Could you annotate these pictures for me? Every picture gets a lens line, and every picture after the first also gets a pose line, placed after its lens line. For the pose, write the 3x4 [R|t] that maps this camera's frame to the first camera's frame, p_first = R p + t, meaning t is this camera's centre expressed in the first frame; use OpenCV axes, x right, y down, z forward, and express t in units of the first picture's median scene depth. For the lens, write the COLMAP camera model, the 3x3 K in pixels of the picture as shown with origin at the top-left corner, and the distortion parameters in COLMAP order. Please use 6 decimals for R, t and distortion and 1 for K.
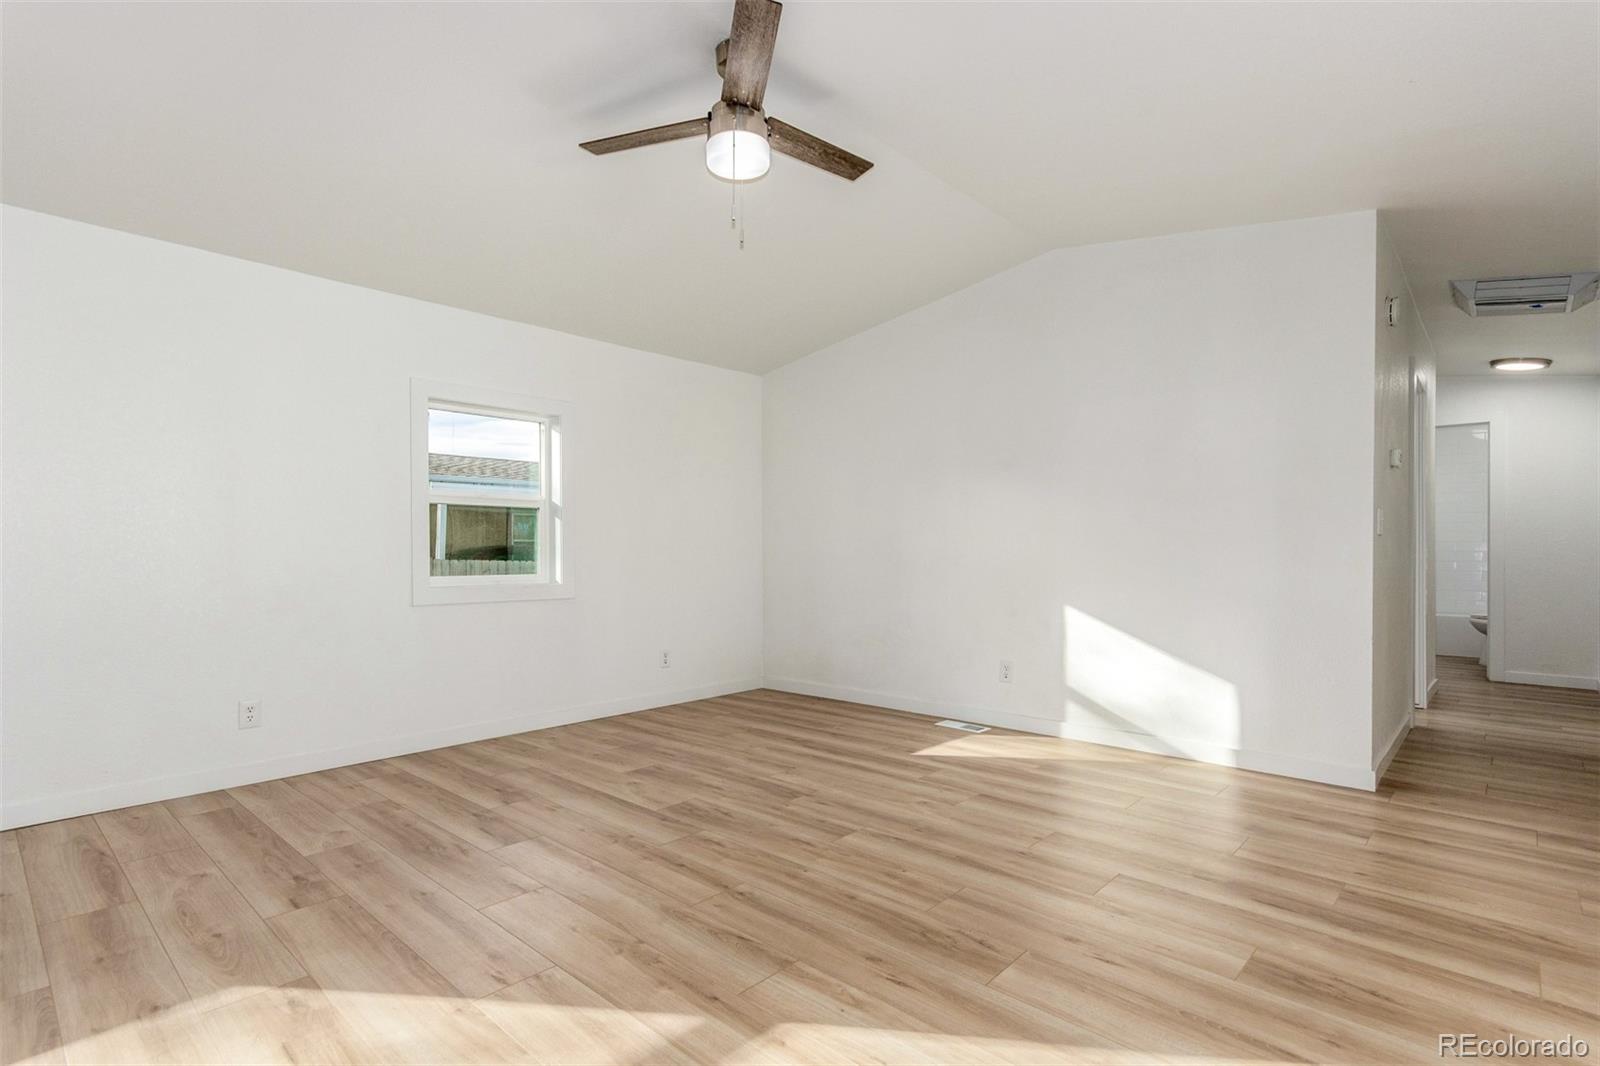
lens RADIAL K [[770.1, 0, 805.8], [0, 770.1, 531.4], [0, 0, 1]] dist [0.005931, 0.001208]
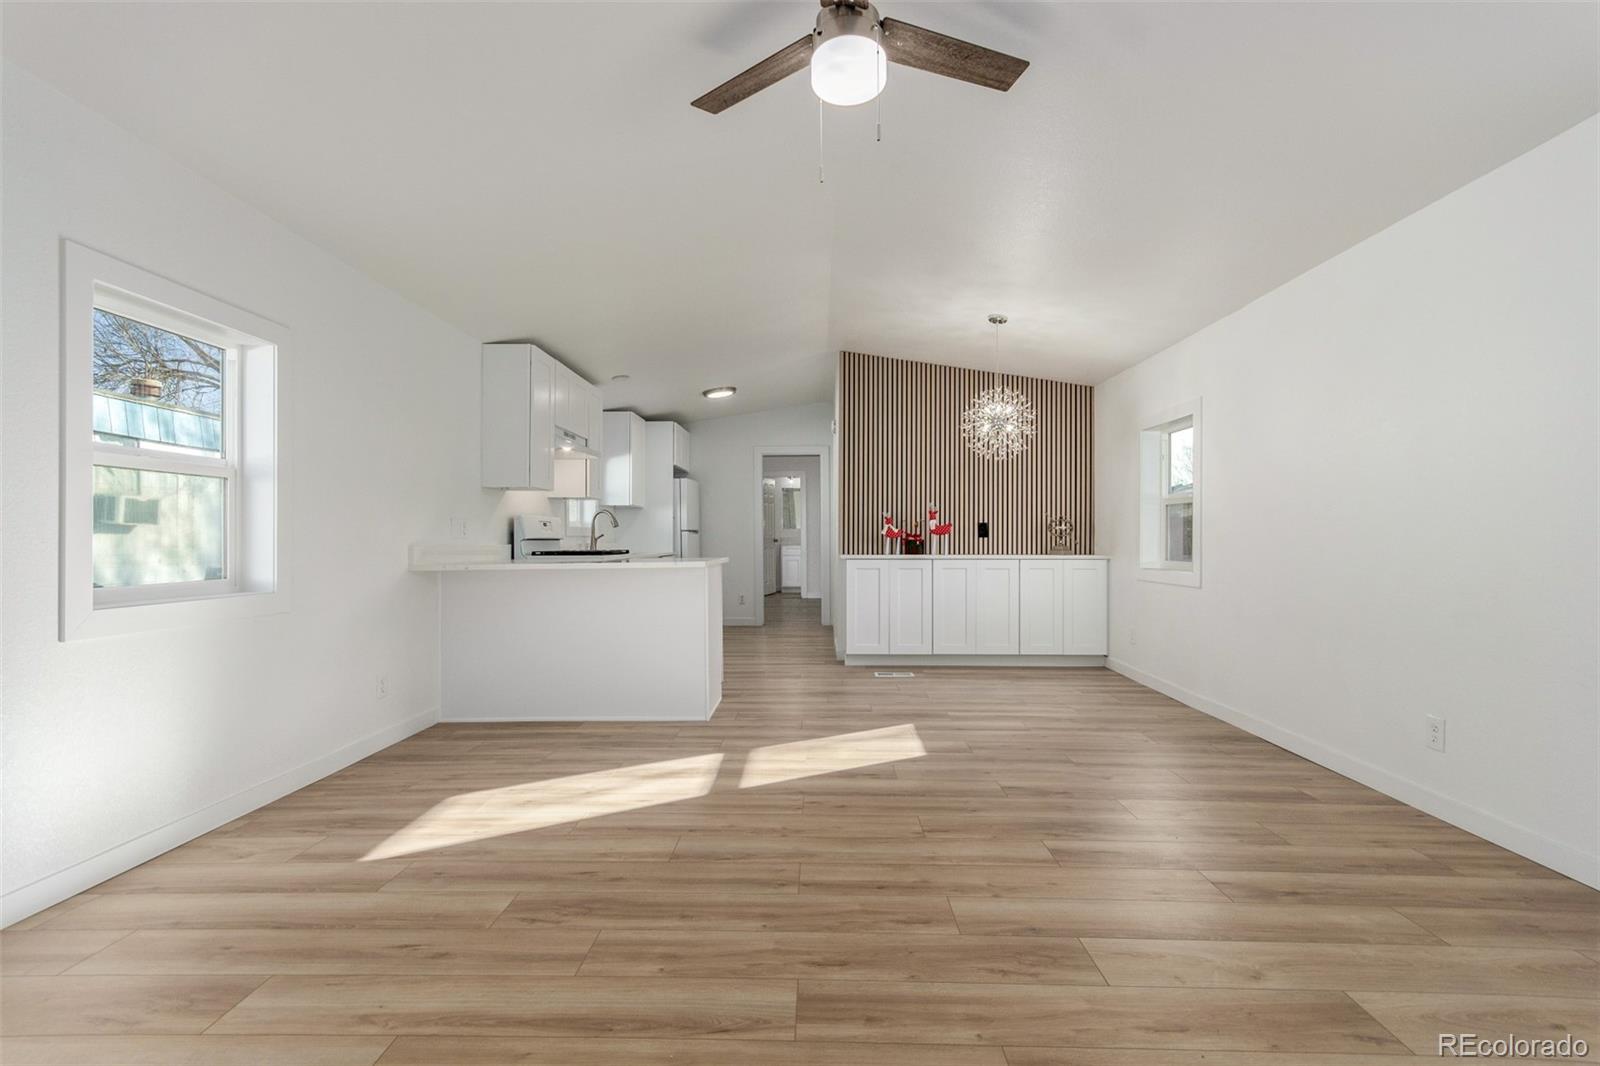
lens RADIAL K [[743.7, 0, 796.8], [0, 743.7, 537.1], [0, 0, 1]] dist [0.004801, -0.000241]
pose [[-0.759954, 0.000084, -0.649977, 0.397970], [0.017263, 0.999650, -0.020055, 0.024542], [0.649747, -0.026461, -0.759690, 1.307924]]
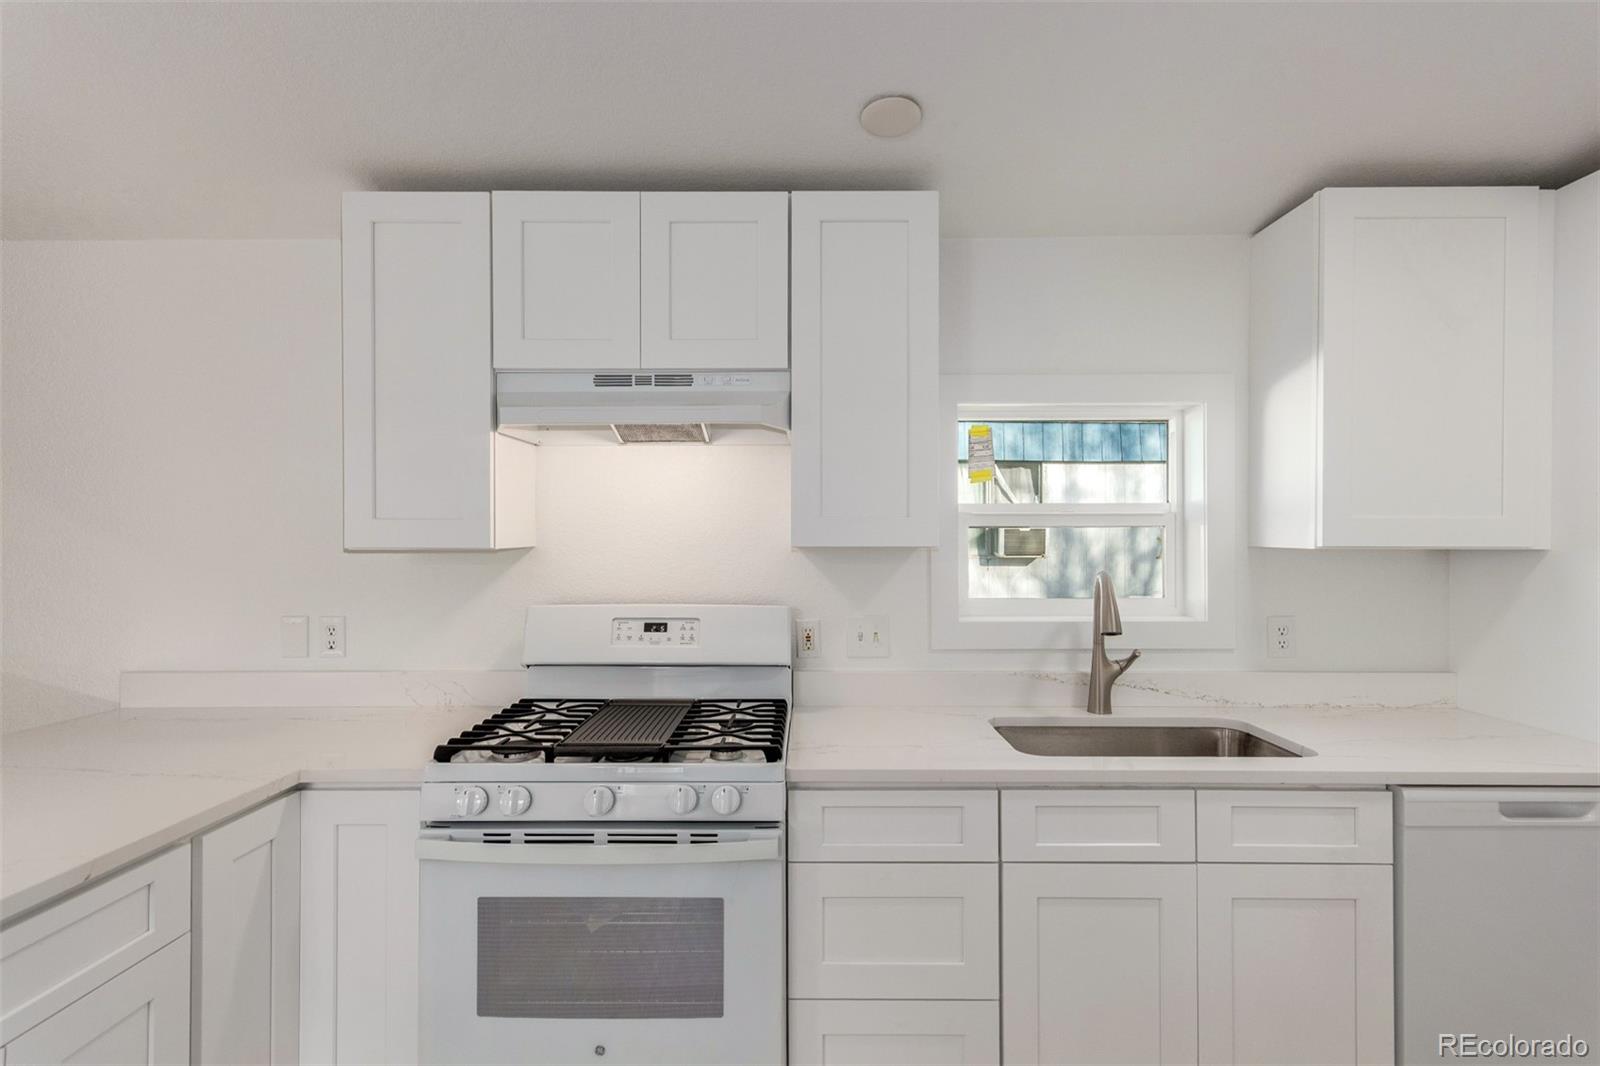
lens RADIAL K [[748.2, 0, 797.0], [0, 748.2, 539.7], [0, 0, 1]] dist [0.002014, 0.000460]
pose [[-0.662329, 0.002325, 0.749209, -0.931816], [-0.015372, 0.999743, -0.016692, -0.125082], [-0.749055, -0.022572, -0.662123, -0.111031]]
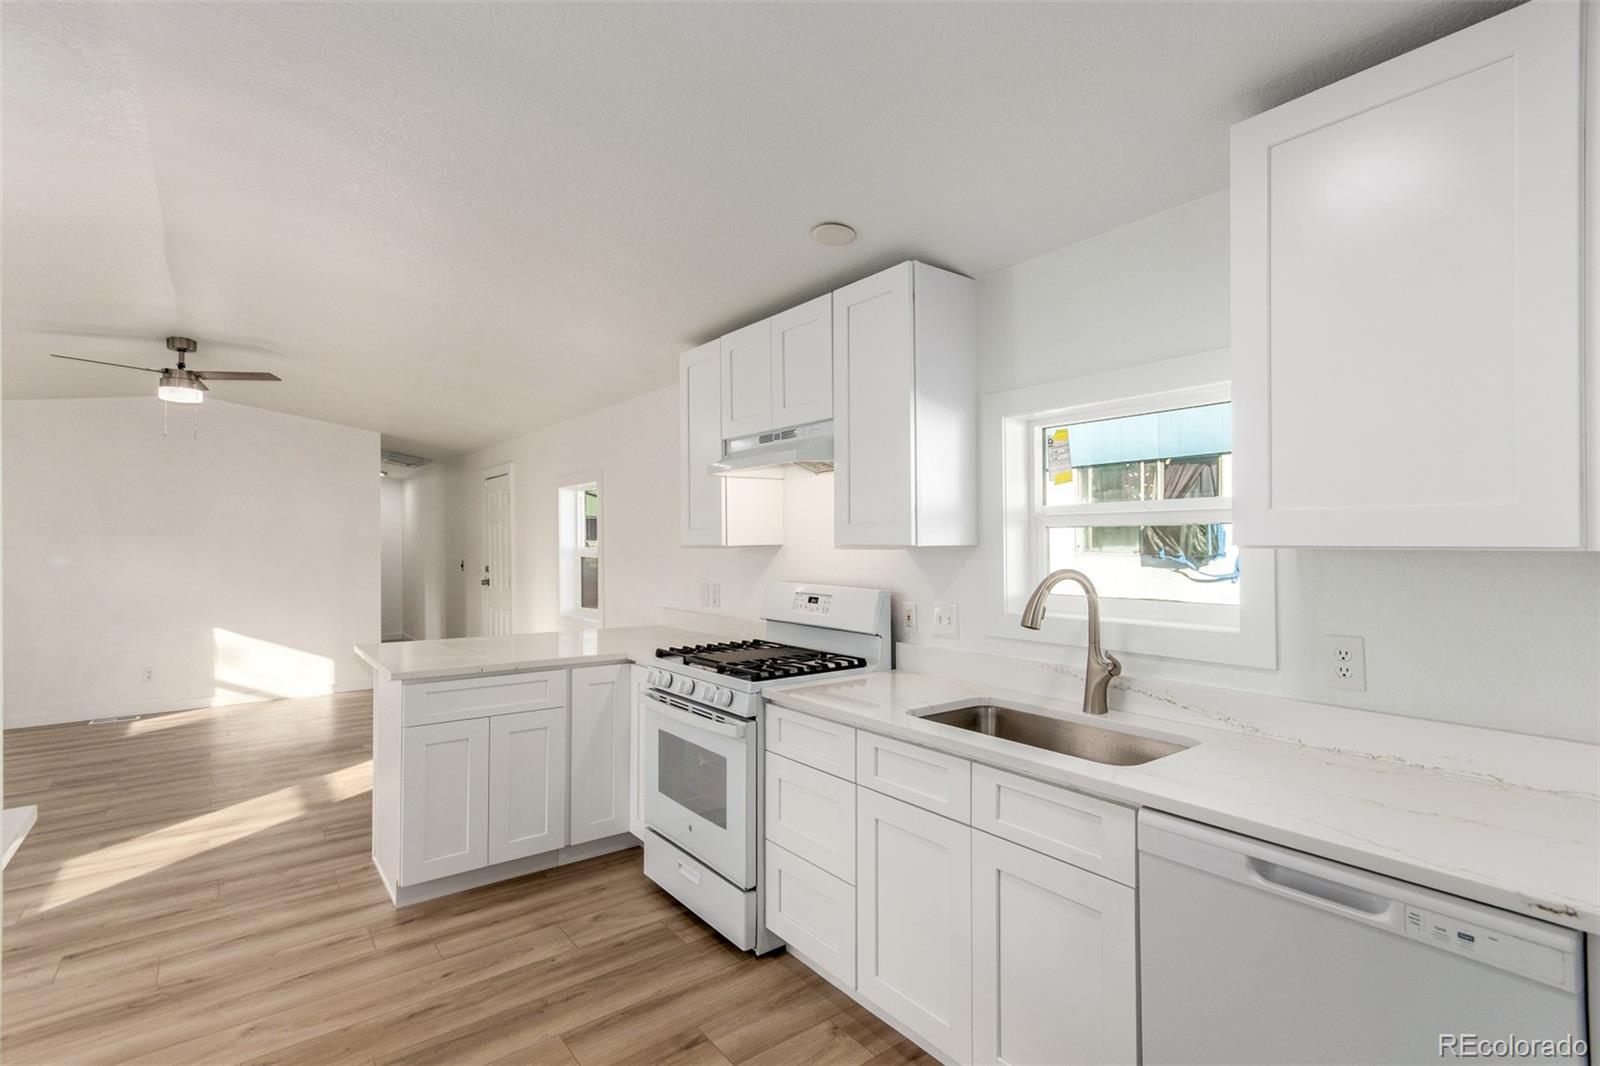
lens RADIAL K [[743.7, 0, 796.8], [0, 743.7, 537.1], [0, 0, 1]] dist [0.004801, -0.000241]
pose [[0.172927, 0.004176, 0.984926, -1.321630], [-0.017683, 0.999843, -0.001134, -0.137064], [-0.984776, -0.017221, 0.172974, -0.628023]]
